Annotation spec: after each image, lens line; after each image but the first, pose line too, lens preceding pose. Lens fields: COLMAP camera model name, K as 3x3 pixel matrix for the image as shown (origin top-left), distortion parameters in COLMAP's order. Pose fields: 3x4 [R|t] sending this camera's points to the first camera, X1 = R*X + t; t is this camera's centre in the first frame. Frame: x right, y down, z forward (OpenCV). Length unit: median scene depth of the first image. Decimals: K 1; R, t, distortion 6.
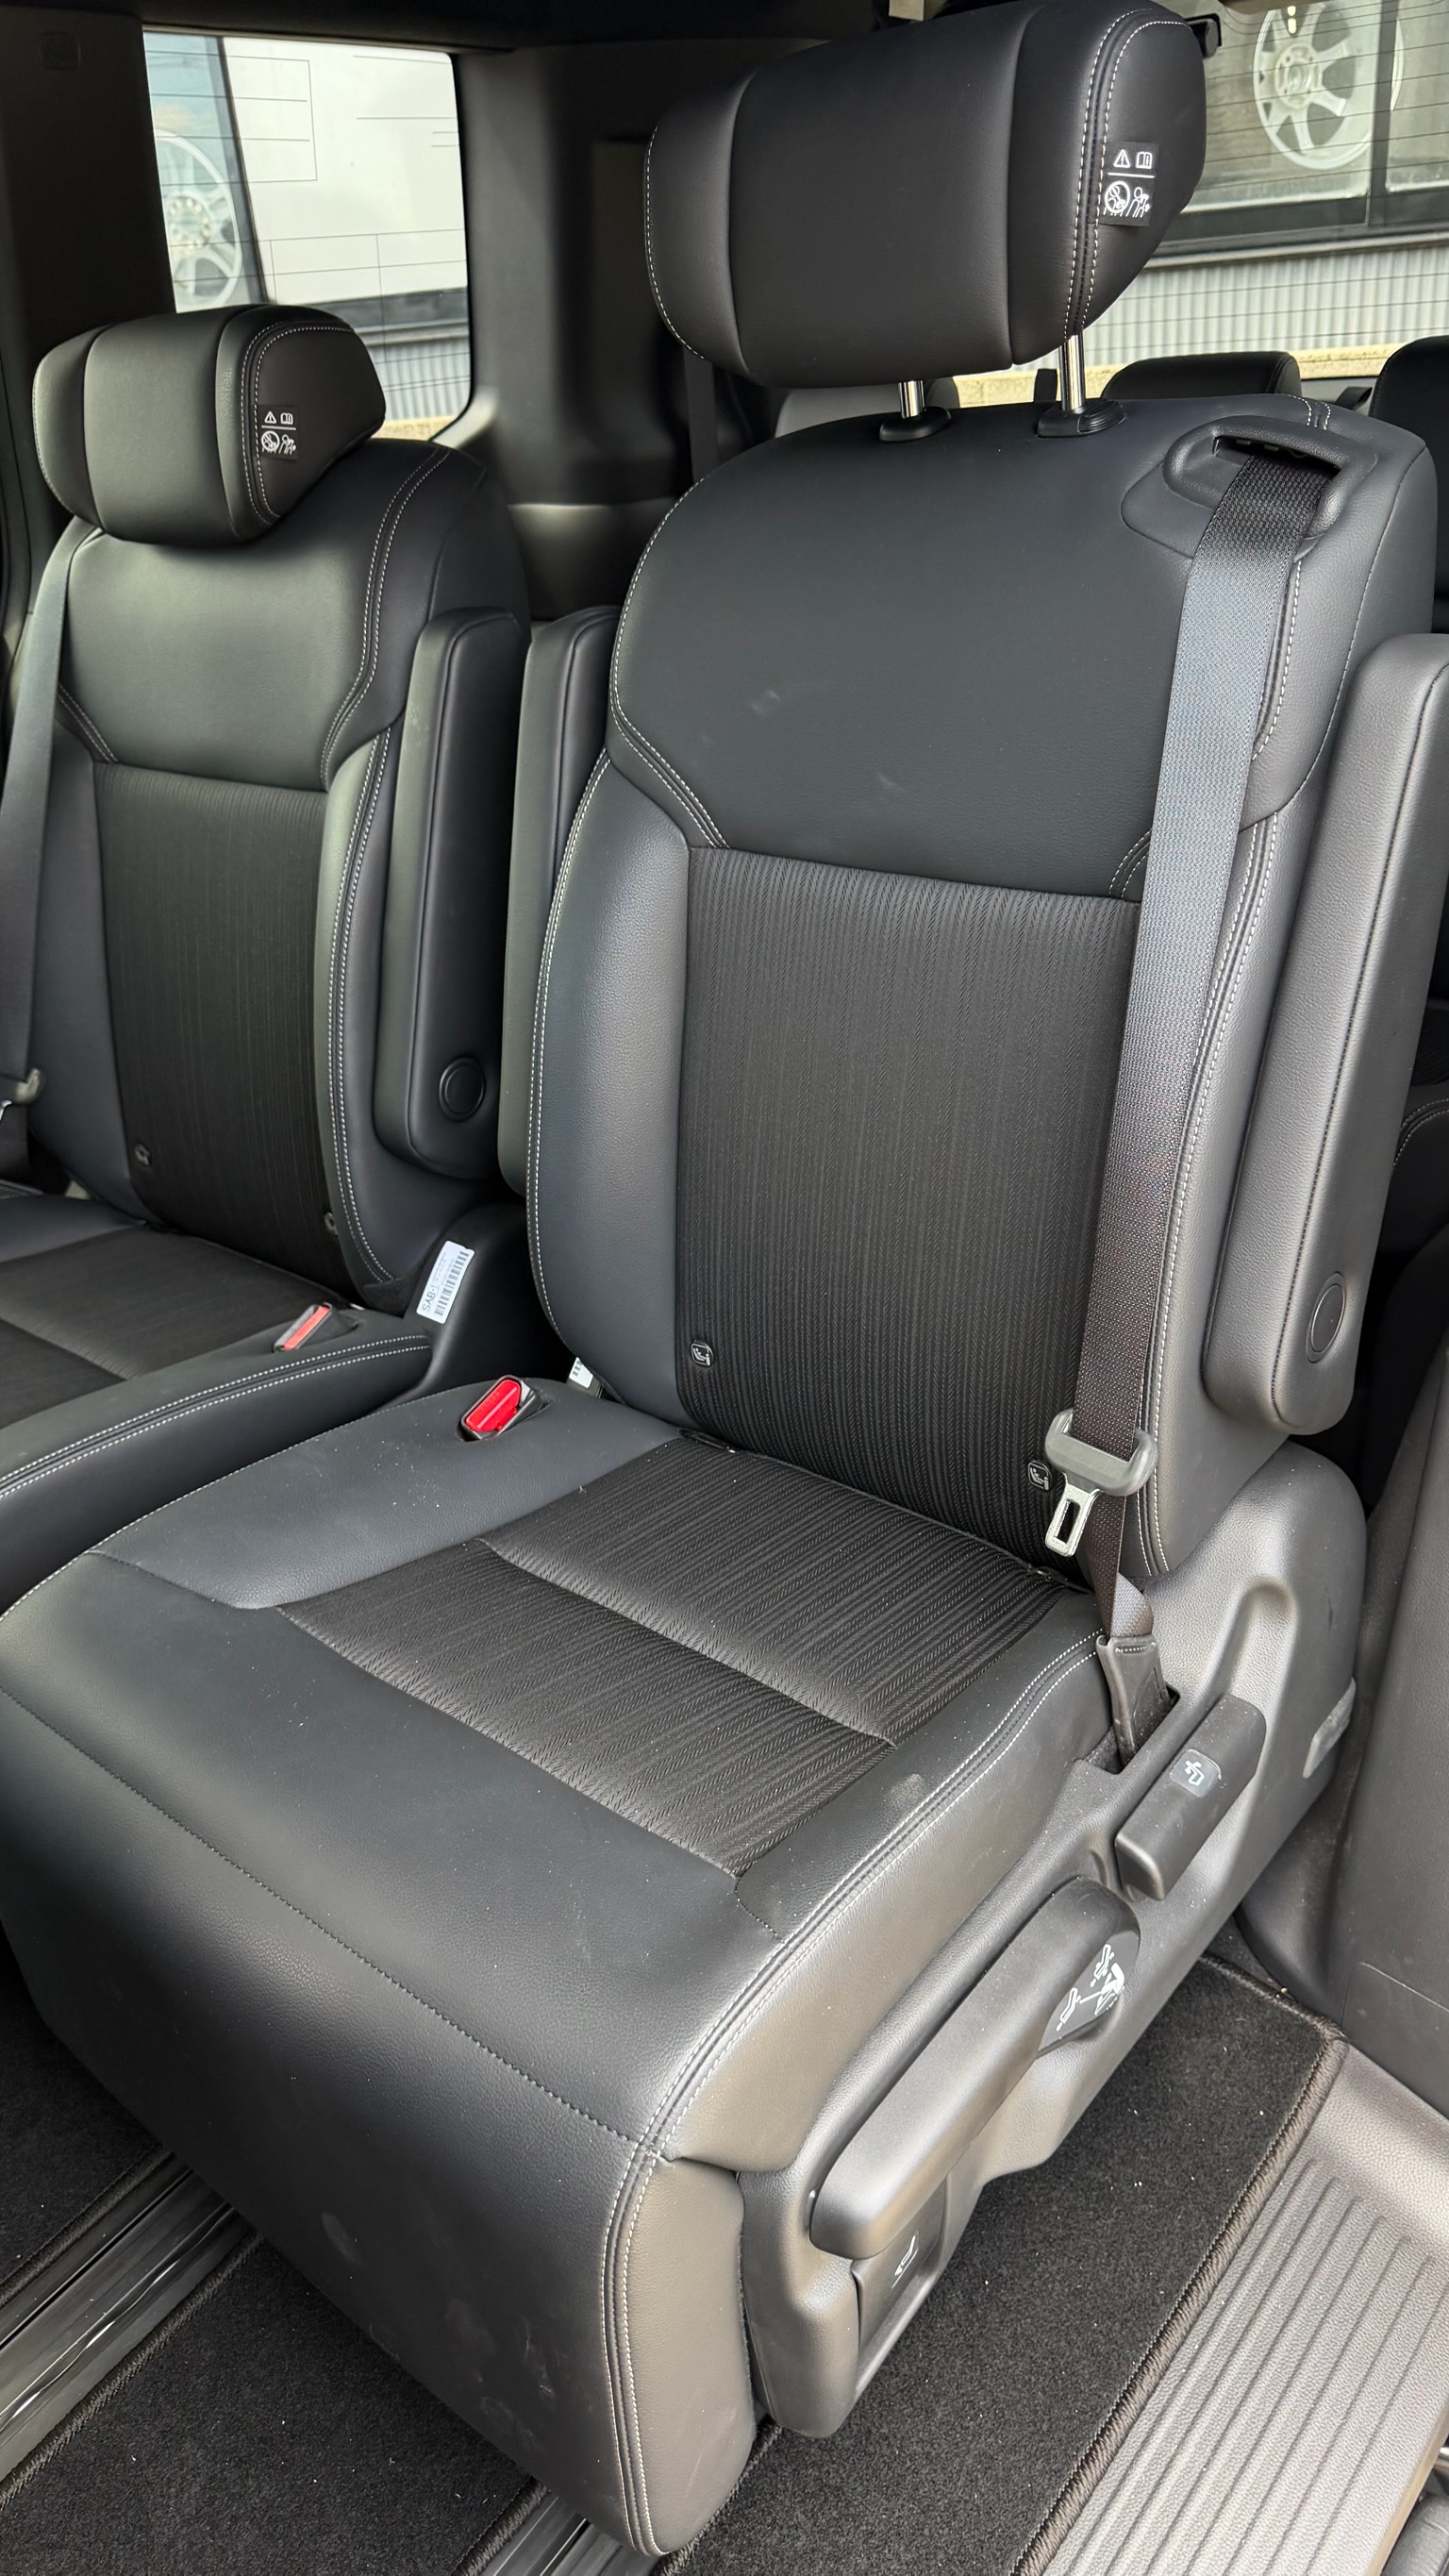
lens RADIAL K [[1819.3, 0, 721.8], [0, 1819.3, 1241.0], [0, 0, 1]] dist [-0.011967, -0.004195]
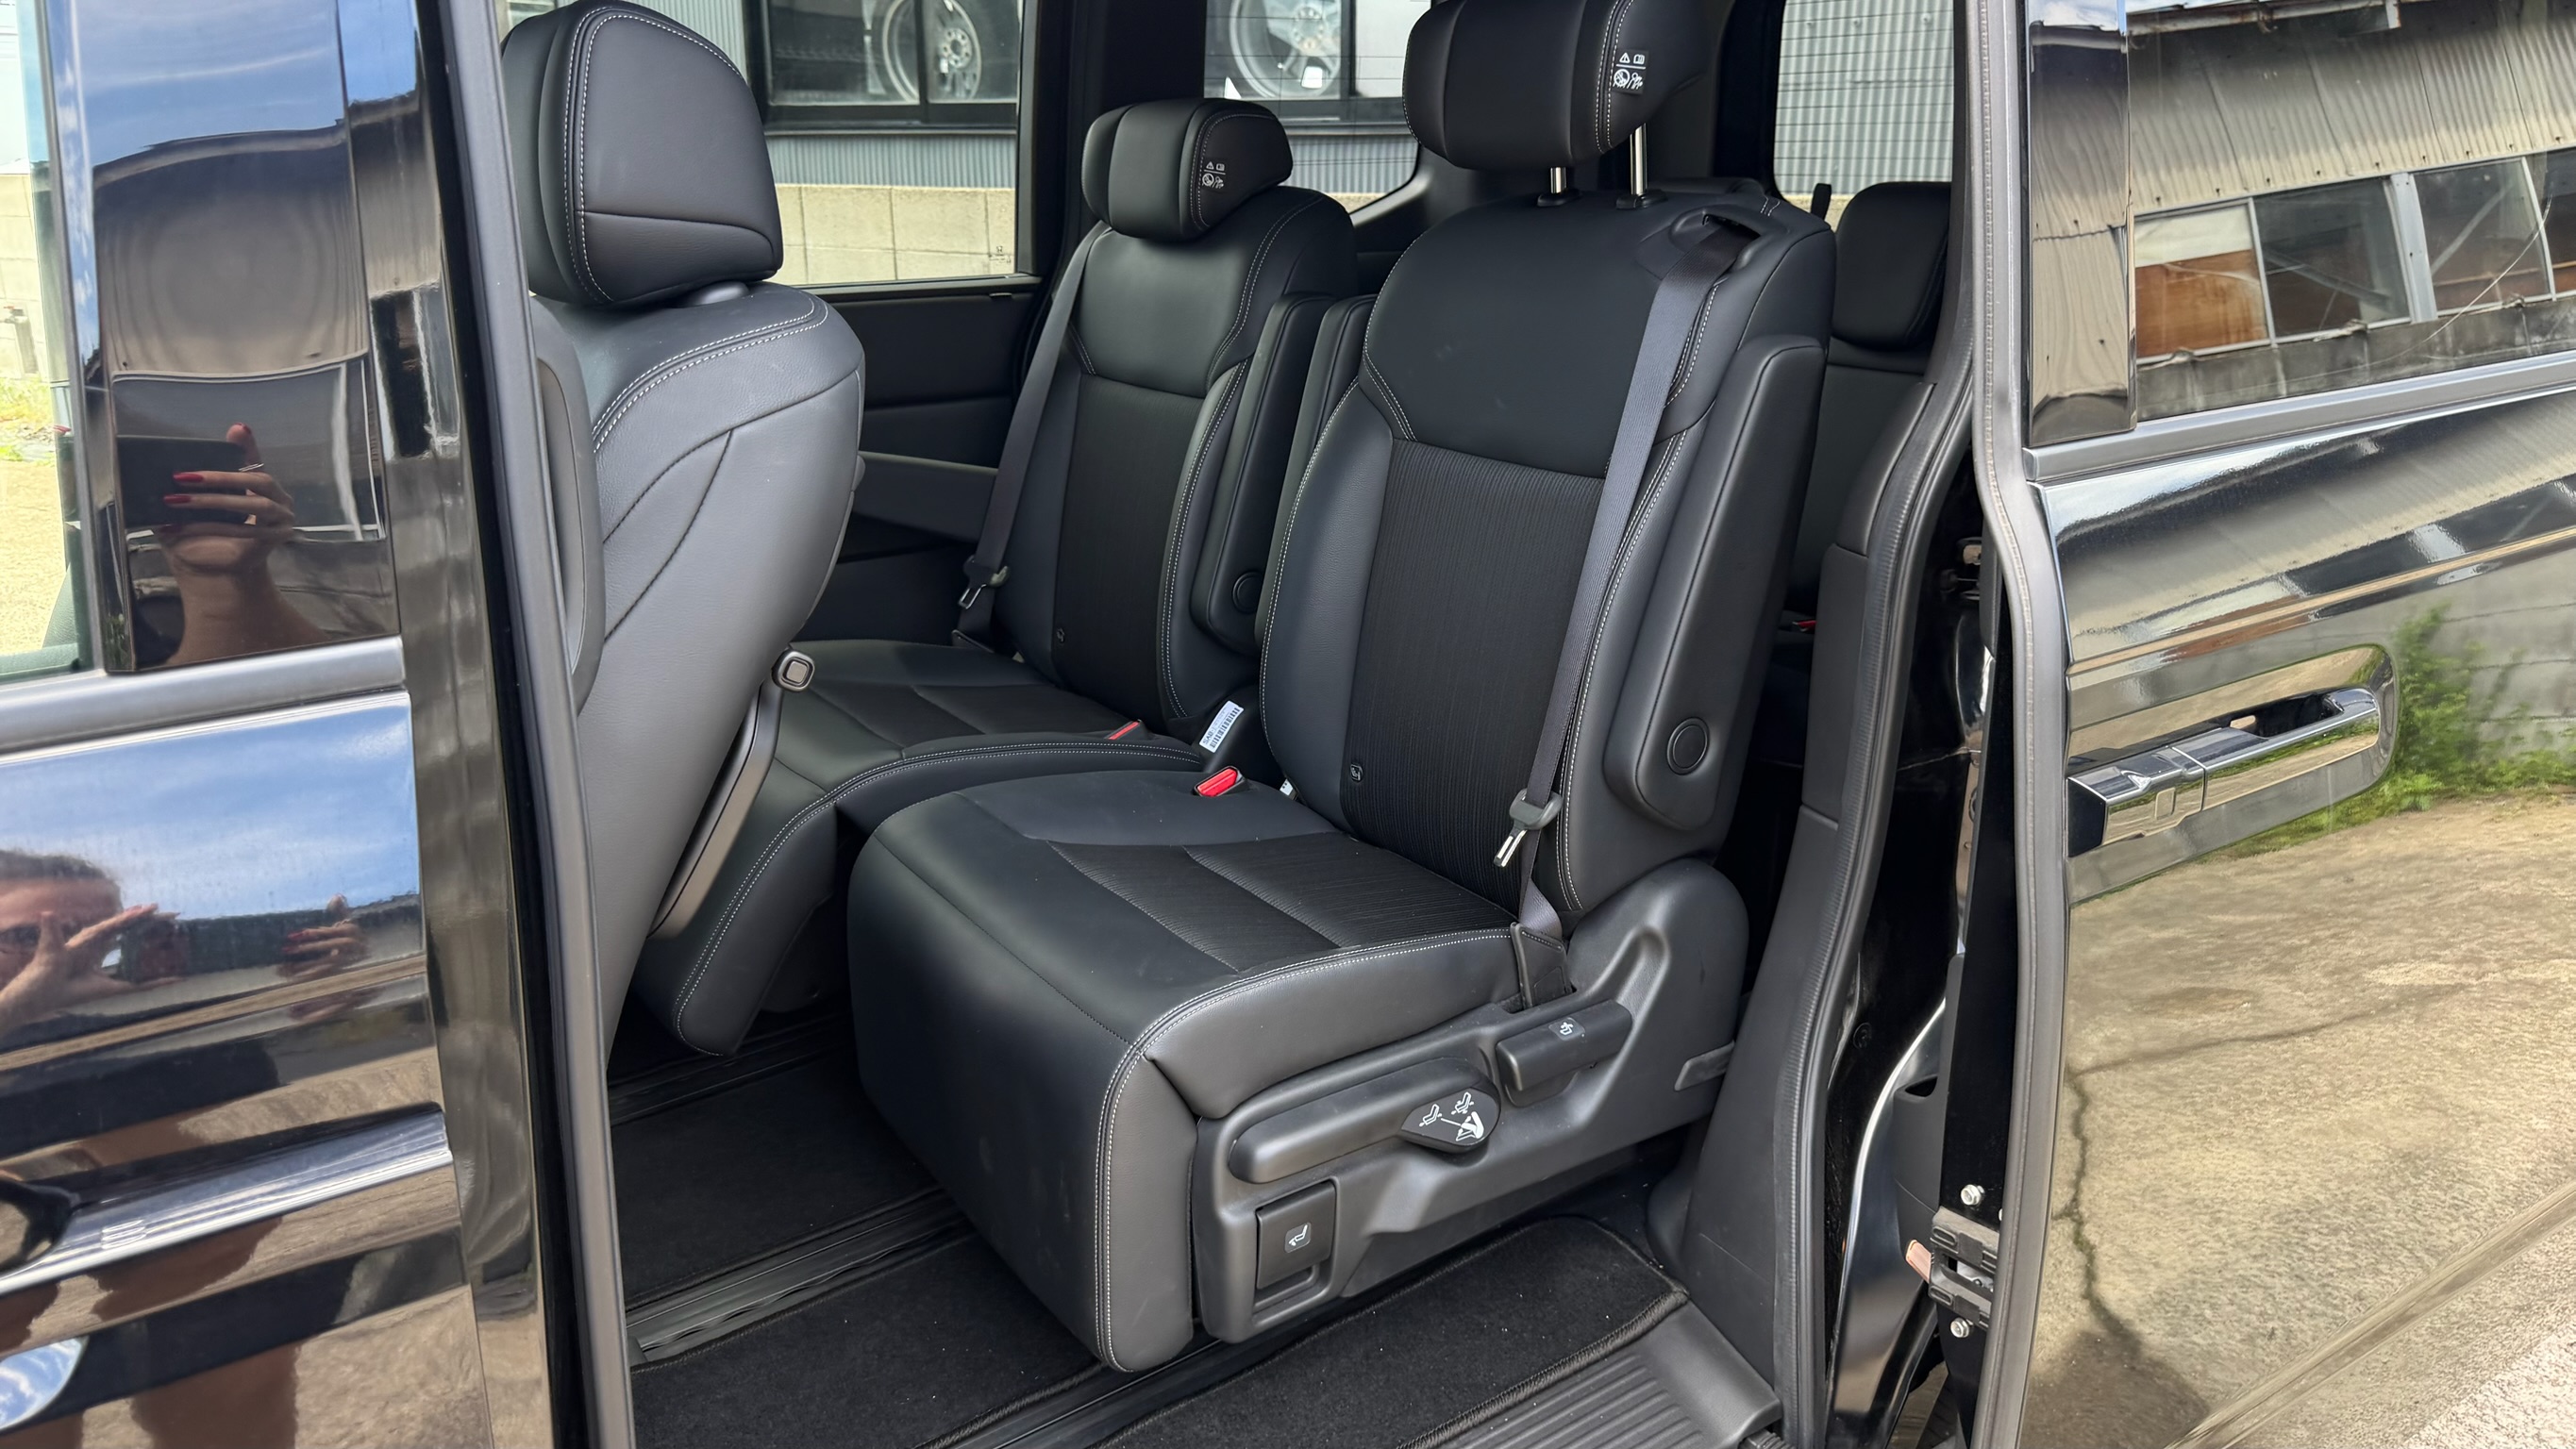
lens RADIAL K [[1835.6, 0, 1288.0], [0, 1835.6, 724.5], [0, 0, 1]] dist [0.002464, 0.000312]
pose [[0.956326, 0.155437, -0.247548, 0.311944], [-0.191624, 0.972902, -0.129390, 0.237300], [0.220728, 0.171175, 0.960197, -0.487484]]
